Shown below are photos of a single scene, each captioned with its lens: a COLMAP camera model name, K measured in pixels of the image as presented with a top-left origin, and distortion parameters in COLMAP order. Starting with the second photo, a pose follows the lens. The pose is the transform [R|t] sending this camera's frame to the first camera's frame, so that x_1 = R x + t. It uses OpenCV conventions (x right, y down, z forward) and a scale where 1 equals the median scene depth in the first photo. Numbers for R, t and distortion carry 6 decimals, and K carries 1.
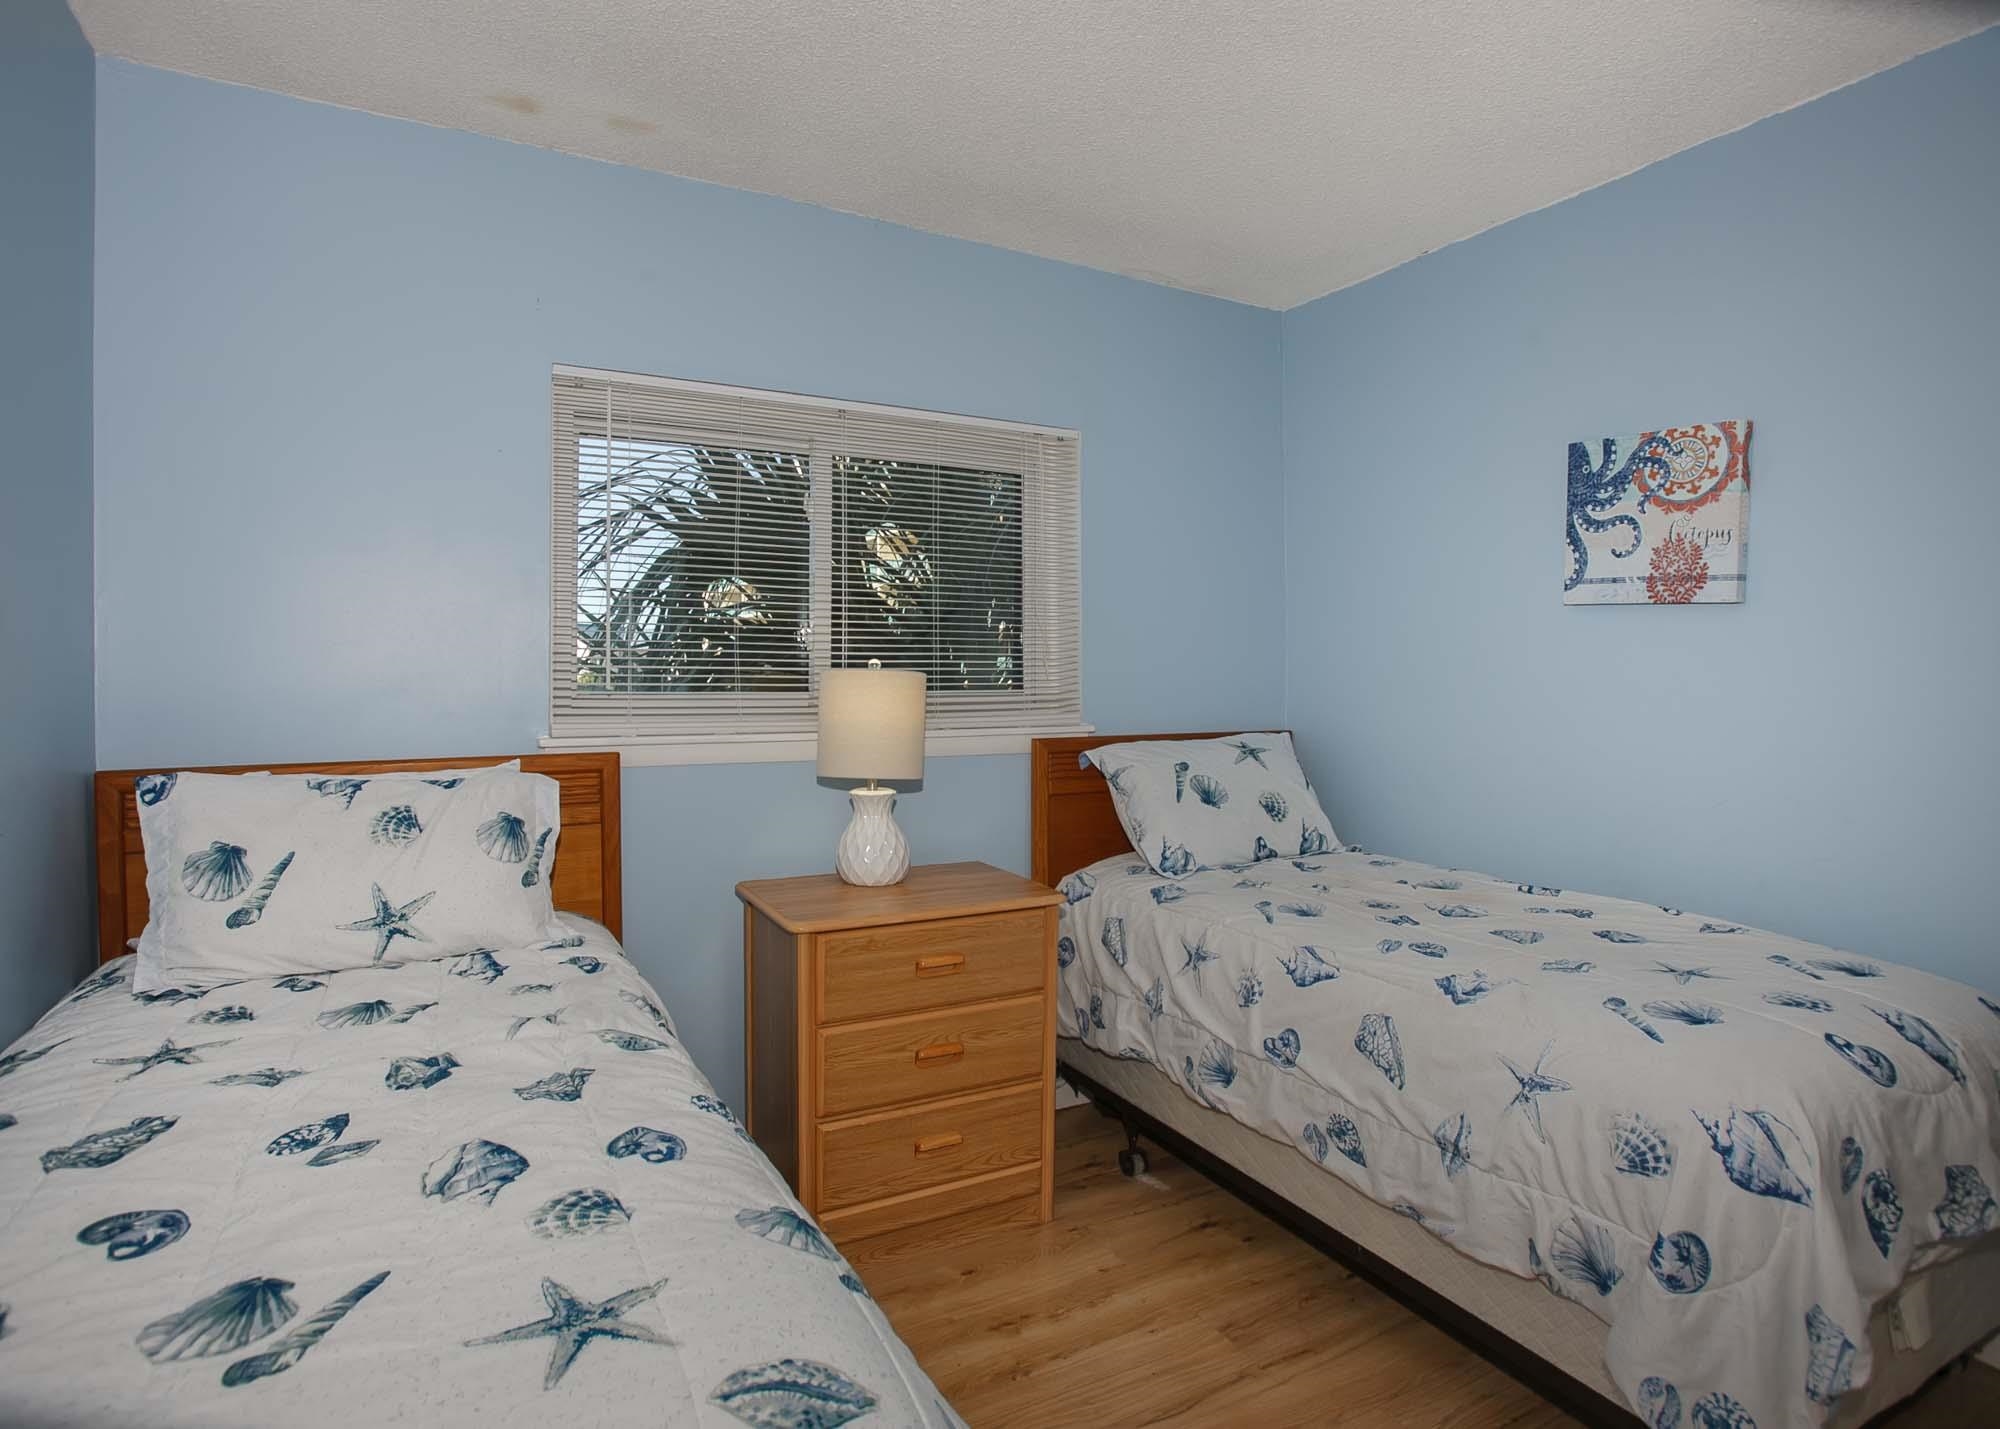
lens RADIAL K [[1076.3, 0, 1048.9], [0, 1076.3, 711.1], [0, 0, 1]] dist [-0.045987, -0.000760]
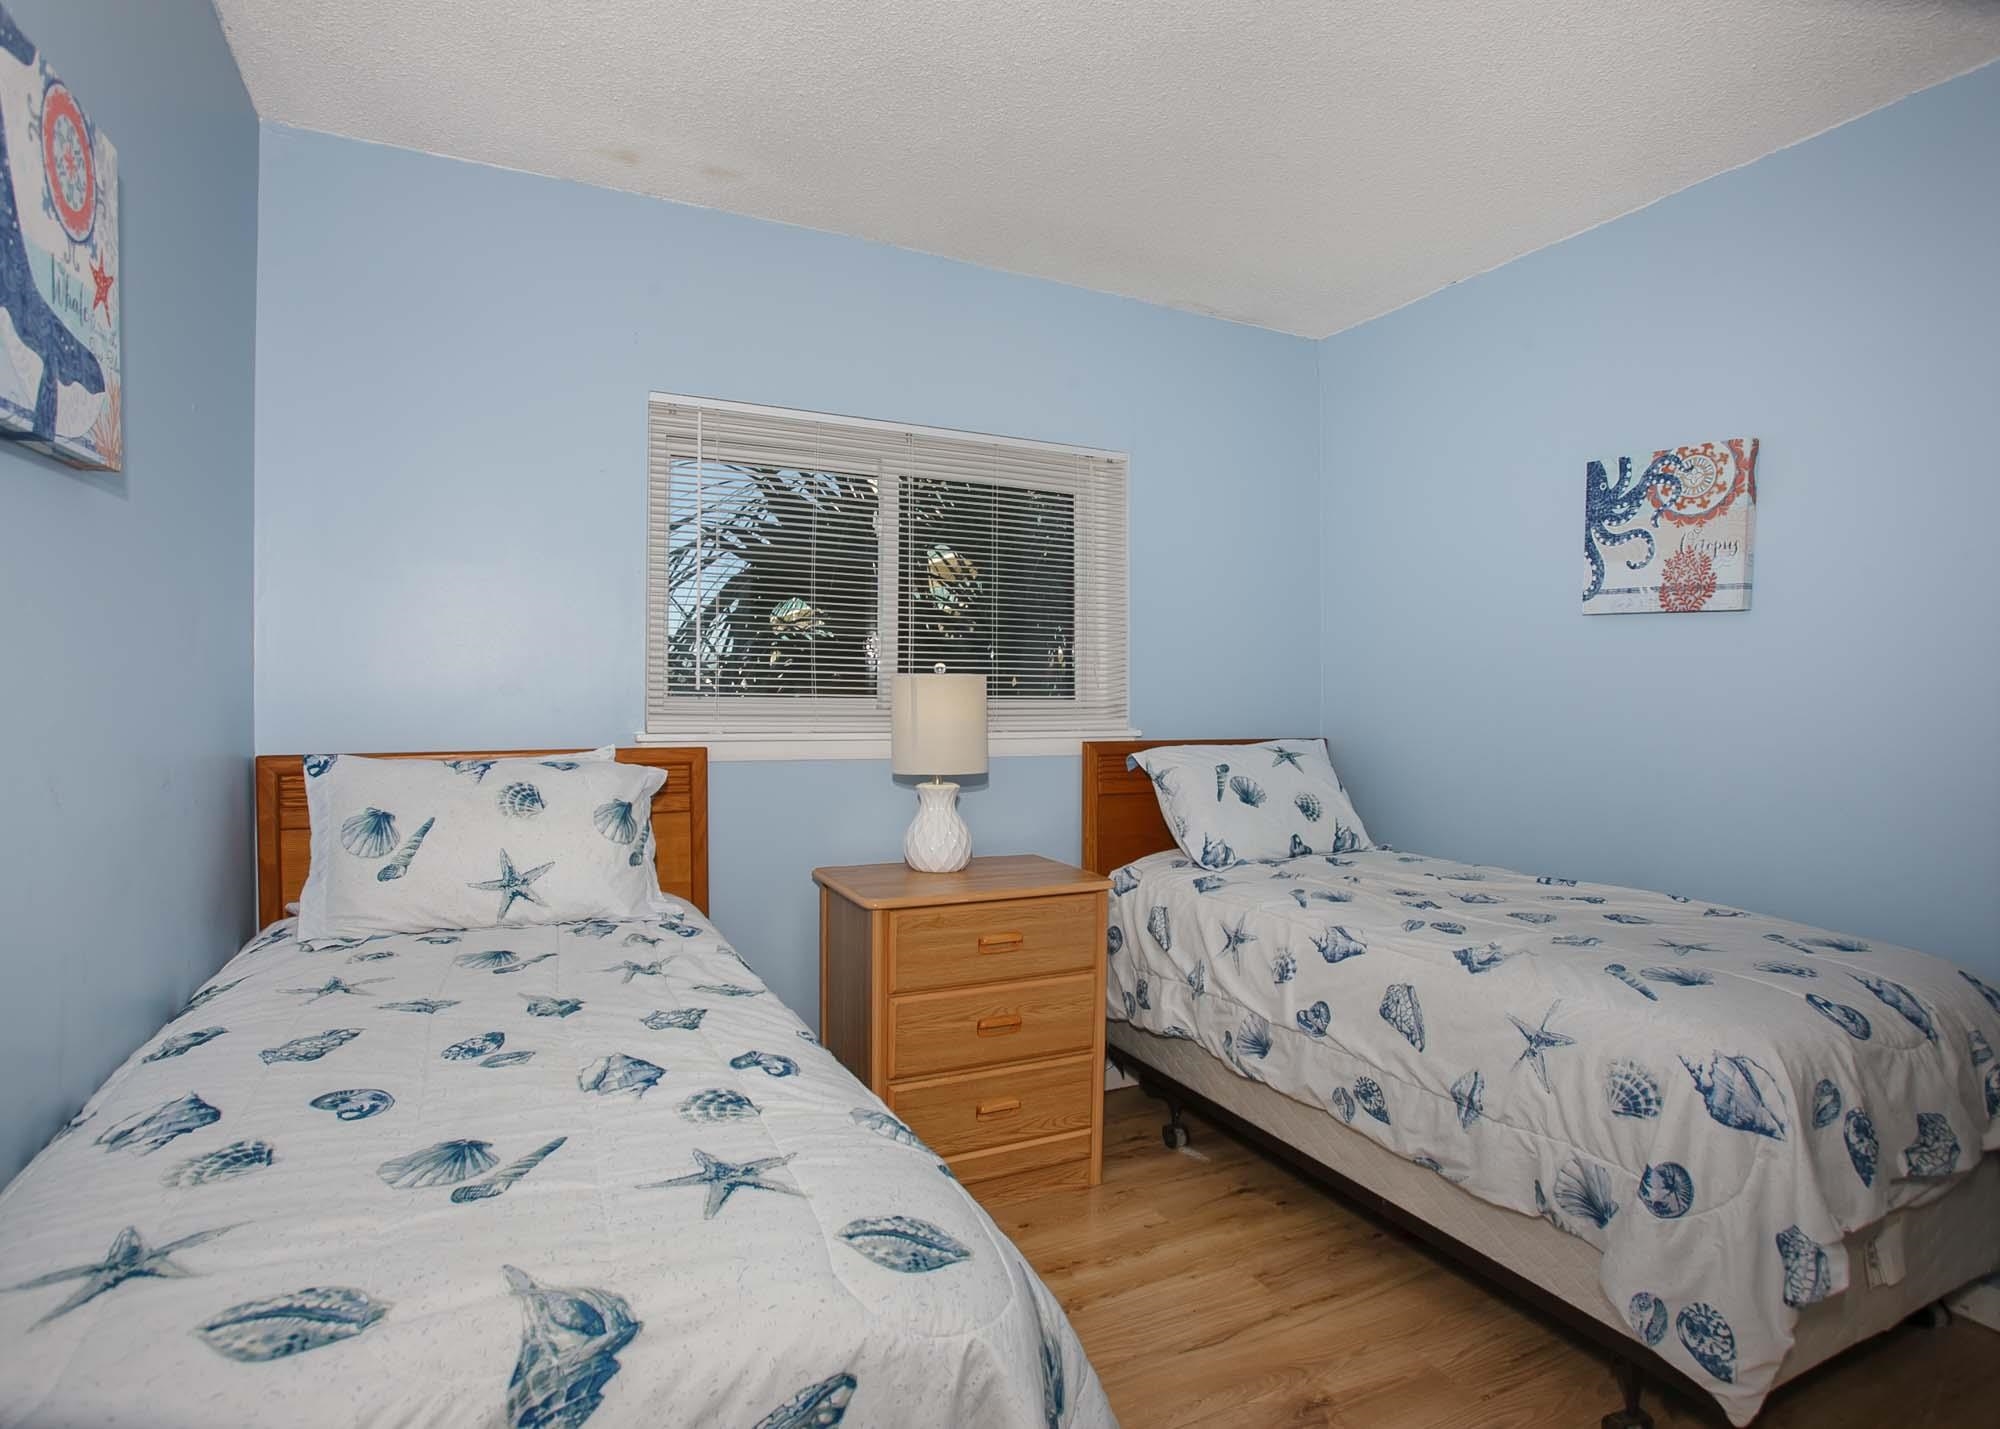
lens RADIAL K [[1062.6, 0, 1064.1], [0, 1062.6, 758.9], [0, 0, 1]] dist [-0.041207, 0.001462]
pose [[0.999669, 0.002657, -0.025584, -0.009660], [-0.002135, 0.999789, 0.020426, 0.028539], [0.025633, -0.020364, 0.999464, -0.080977]]
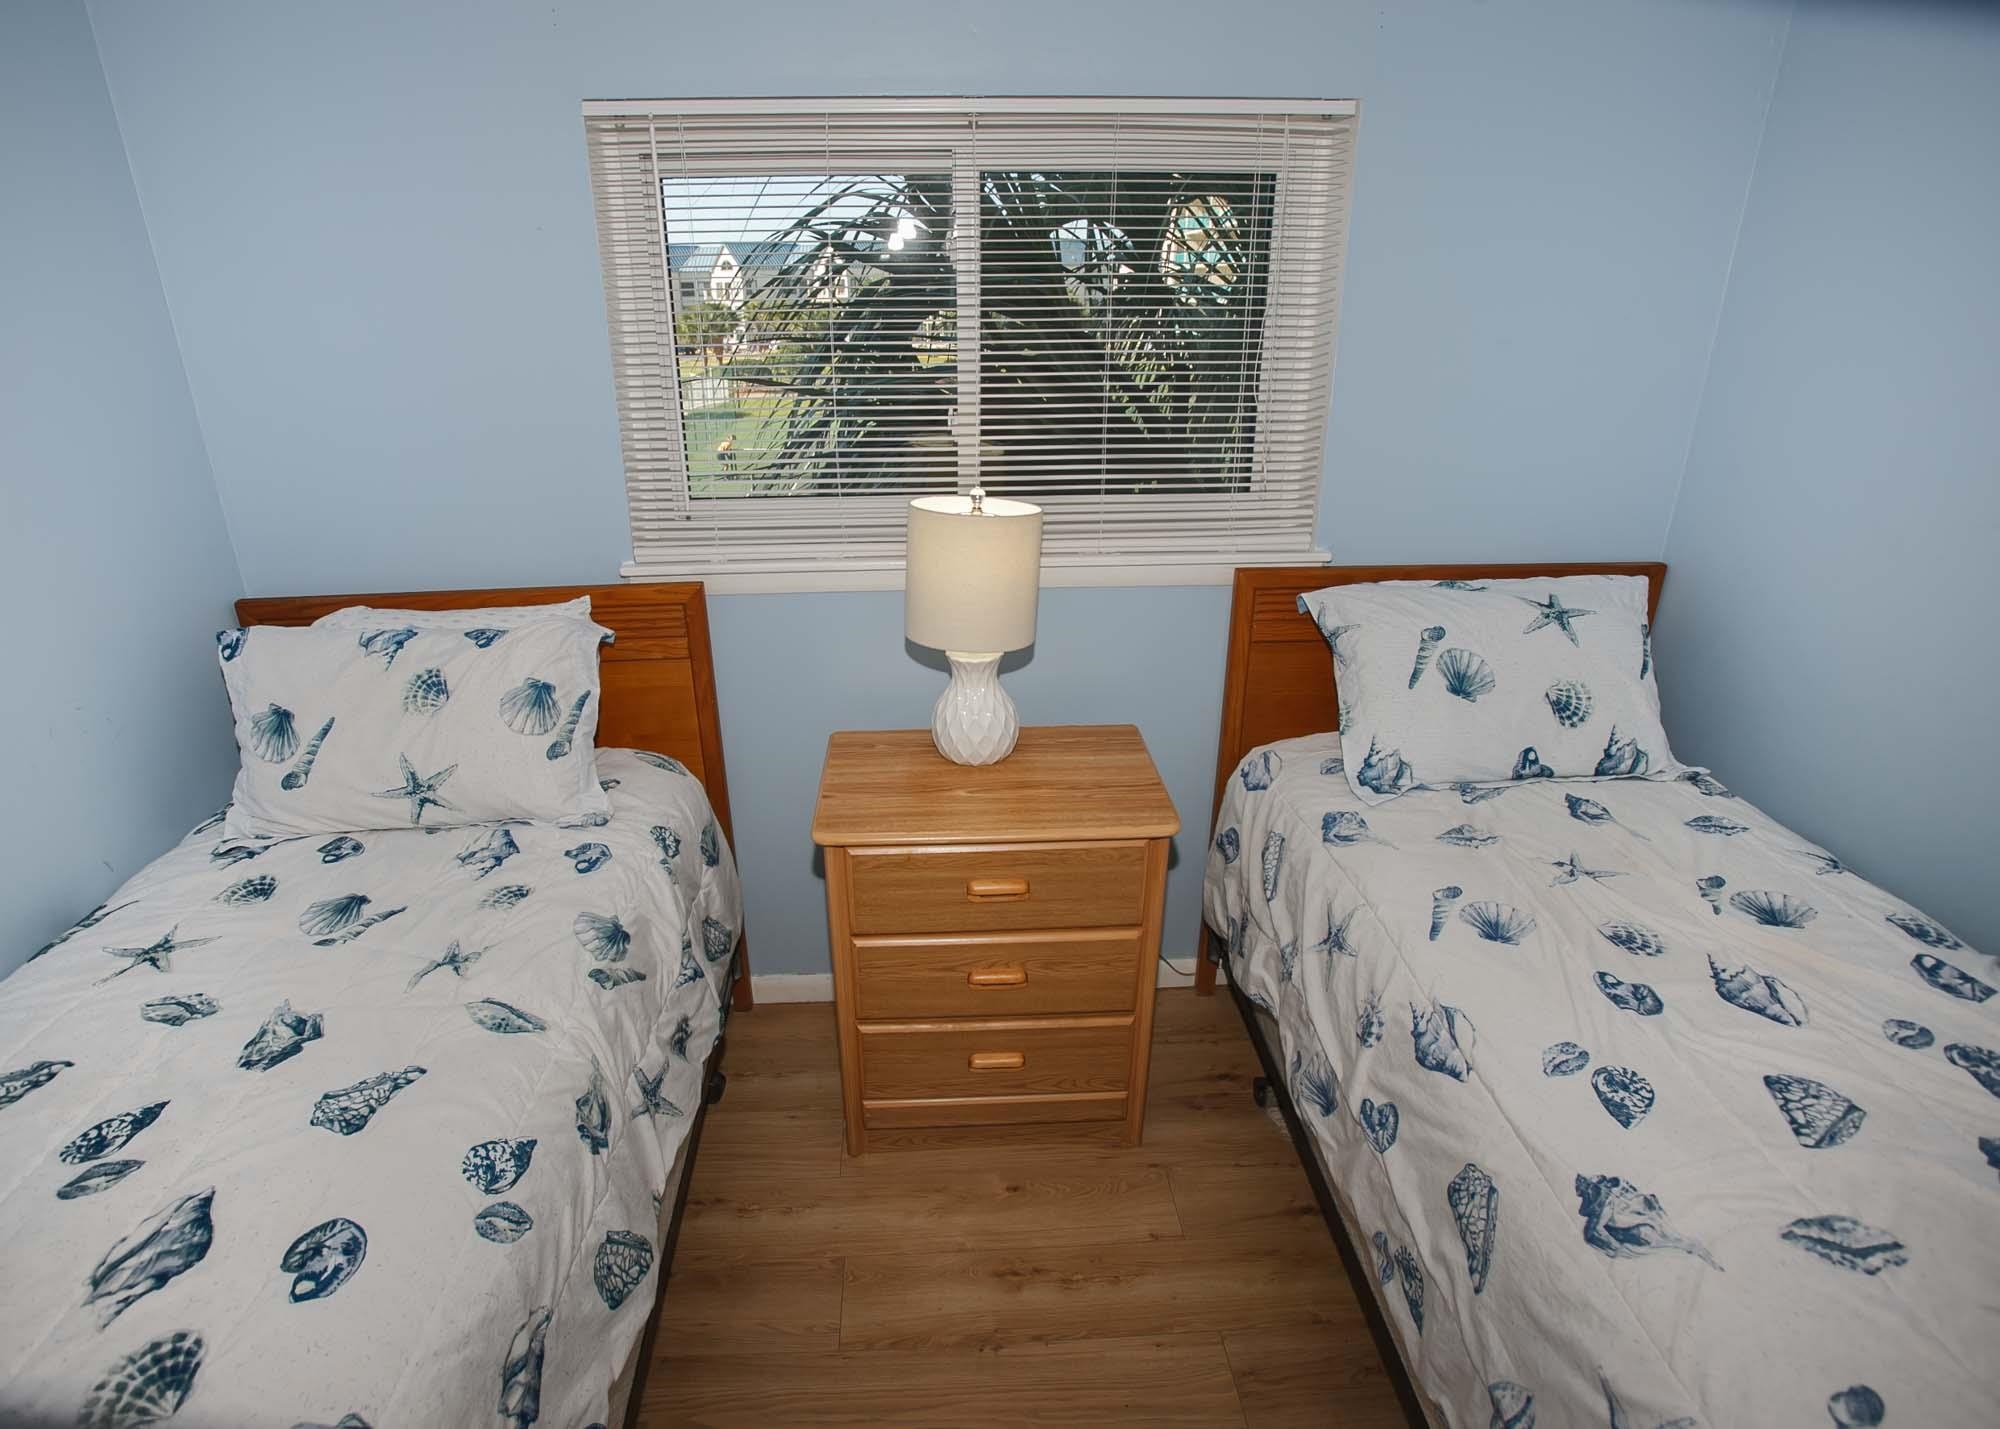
lens RADIAL K [[1055.1, 0, 1004.8], [0, 1055.1, 746.8], [0, 0, 1]] dist [-0.067216, 0.022282]
pose [[0.887697, 0.184503, -0.421845, 0.243710], [-0.011143, 0.924541, 0.380919, -0.191040], [0.460294, -0.333440, 0.822768, 0.383975]]
